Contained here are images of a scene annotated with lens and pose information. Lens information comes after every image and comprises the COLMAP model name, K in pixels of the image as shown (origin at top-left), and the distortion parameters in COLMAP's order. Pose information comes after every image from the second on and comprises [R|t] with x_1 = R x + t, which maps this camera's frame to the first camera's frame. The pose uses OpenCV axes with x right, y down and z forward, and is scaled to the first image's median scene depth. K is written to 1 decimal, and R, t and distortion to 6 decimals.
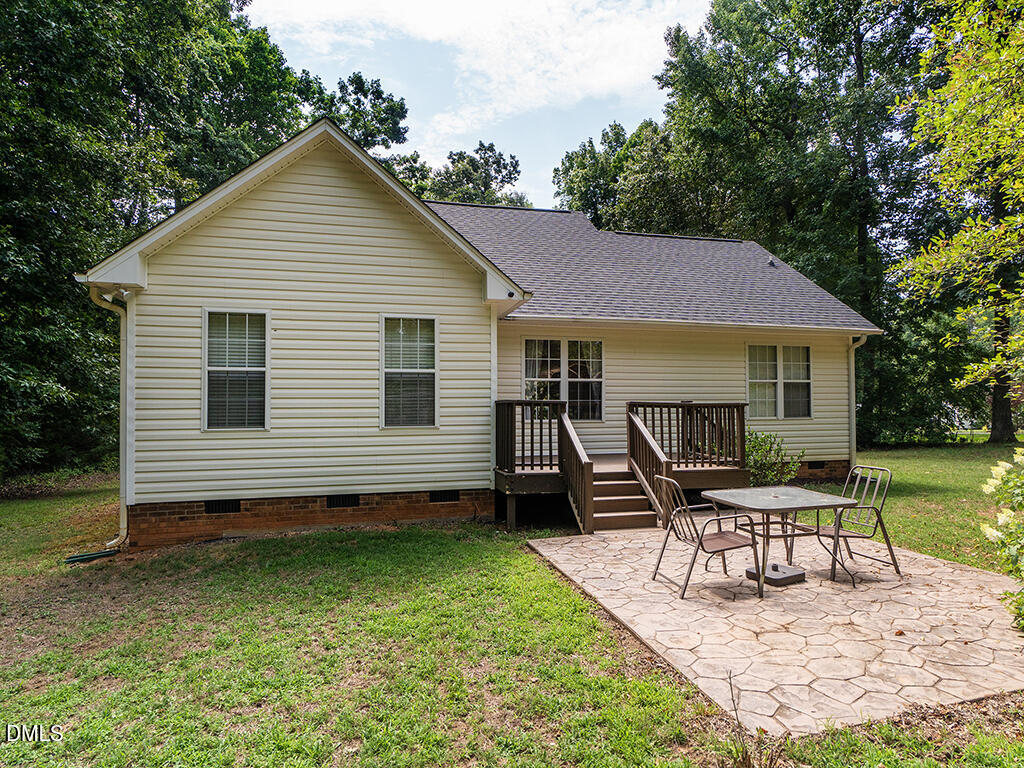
lens RADIAL K [[641.8, 0, 522.4], [0, 641.8, 383.7], [0, 0, 1]] dist [-0.001510, 0.002508]
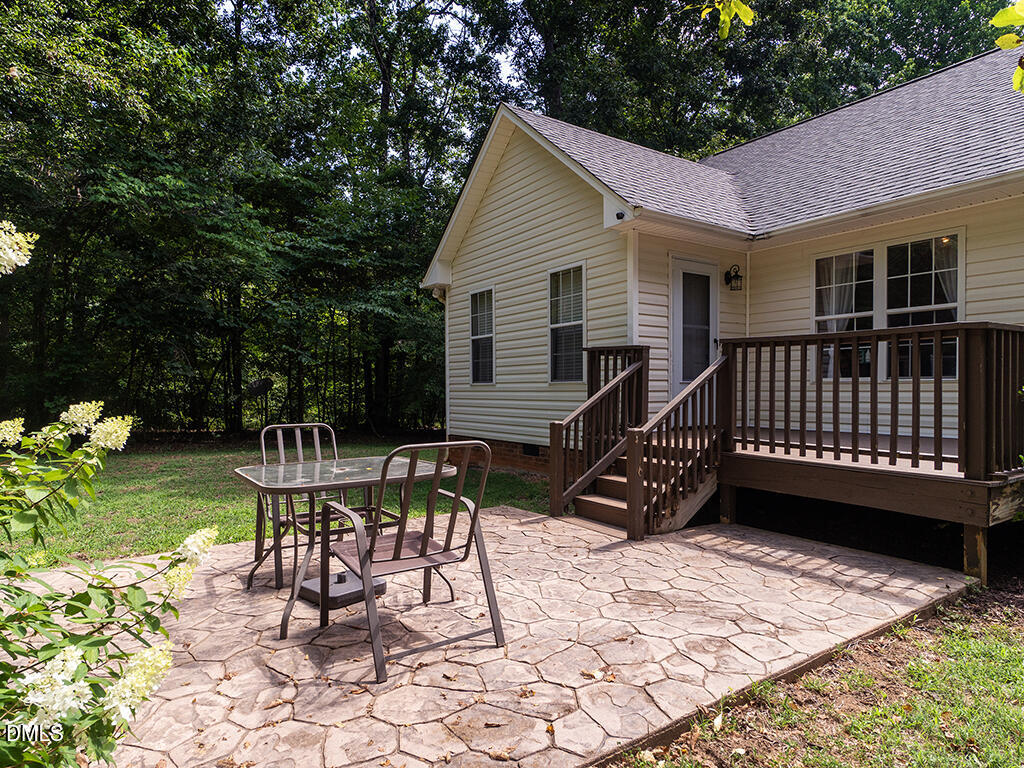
lens RADIAL K [[581.3, 0, 481.2], [0, 581.3, 396.4], [0, 0, 1]] dist [-0.011804, -0.000992]
pose [[0.322594, 0.016434, -0.946395, 0.620876], [0.037324, 0.998851, 0.030068, 0.058228], [0.945801, -0.045023, 0.321610, 0.601176]]
